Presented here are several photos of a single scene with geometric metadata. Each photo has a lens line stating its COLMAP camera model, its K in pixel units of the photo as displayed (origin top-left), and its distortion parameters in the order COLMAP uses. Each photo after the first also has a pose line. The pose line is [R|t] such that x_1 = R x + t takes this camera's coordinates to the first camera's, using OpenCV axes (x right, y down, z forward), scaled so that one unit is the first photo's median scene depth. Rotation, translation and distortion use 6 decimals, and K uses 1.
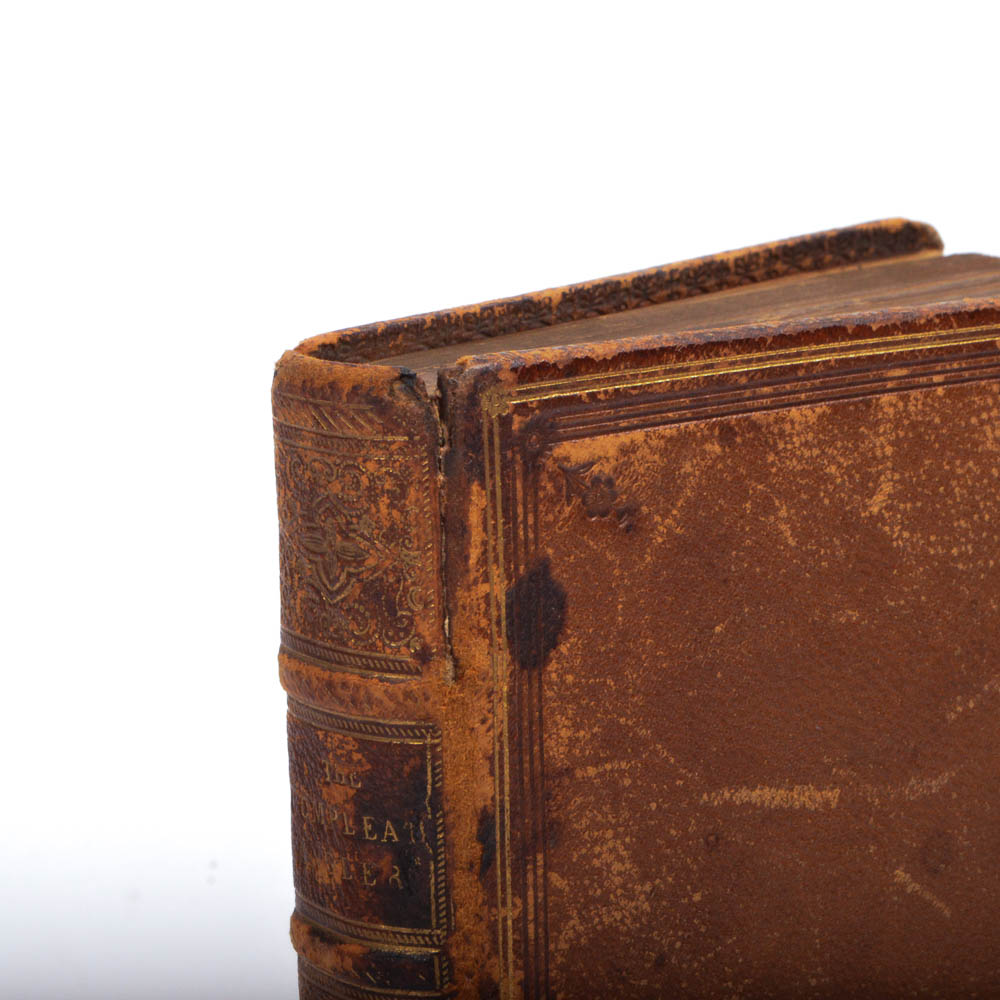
lens RADIAL K [[3432.9, 0, 506.8], [0, 3432.9, 500.1], [0, 0, 1]] dist [0.063569, 0.000000]
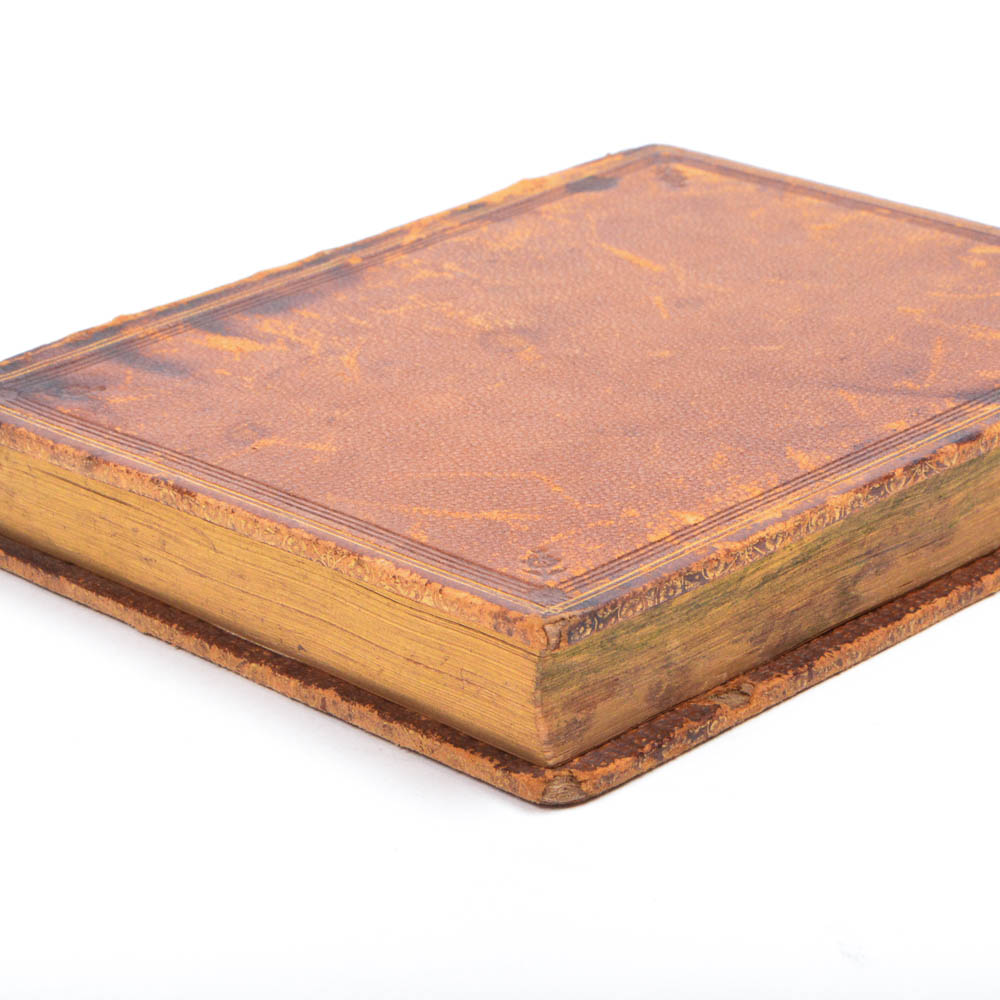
lens RADIAL K [[3432.9, 0, 499.8], [0, 3432.9, 500.1], [0, 0, 1]] dist [0.063569, 0.000000]
pose [[0.597375, -0.236983, -0.766147, 1.198780], [-0.768929, 0.102107, -0.631128, 1.115451], [0.227796, 0.966133, -0.121227, 1.322539]]
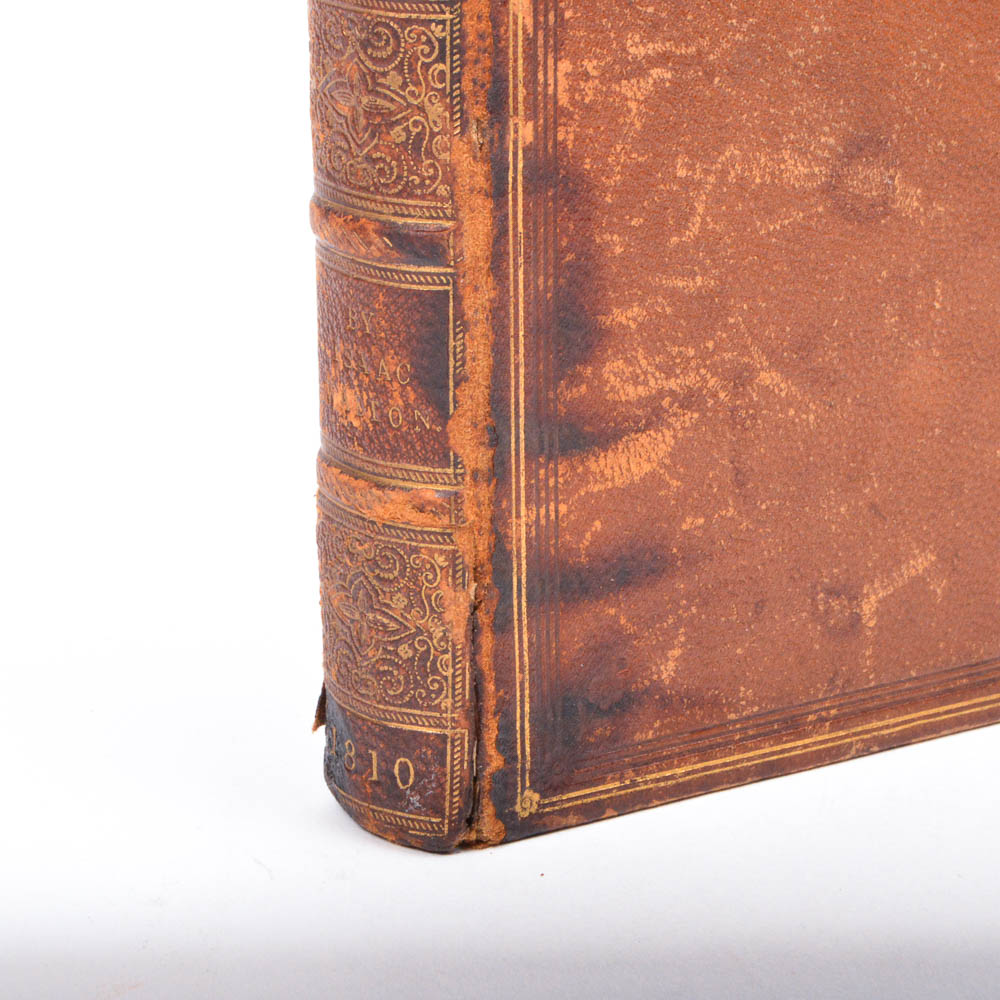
lens RADIAL K [[3432.9, 0, 500.9], [0, 3432.9, 503.5], [0, 0, 1]] dist [0.063569, 0.000000]
pose [[0.999710, 0.018461, 0.015466, -0.017459], [-0.020207, 0.992370, 0.121629, 0.167295], [-0.013103, -0.121907, 0.992455, -0.019555]]
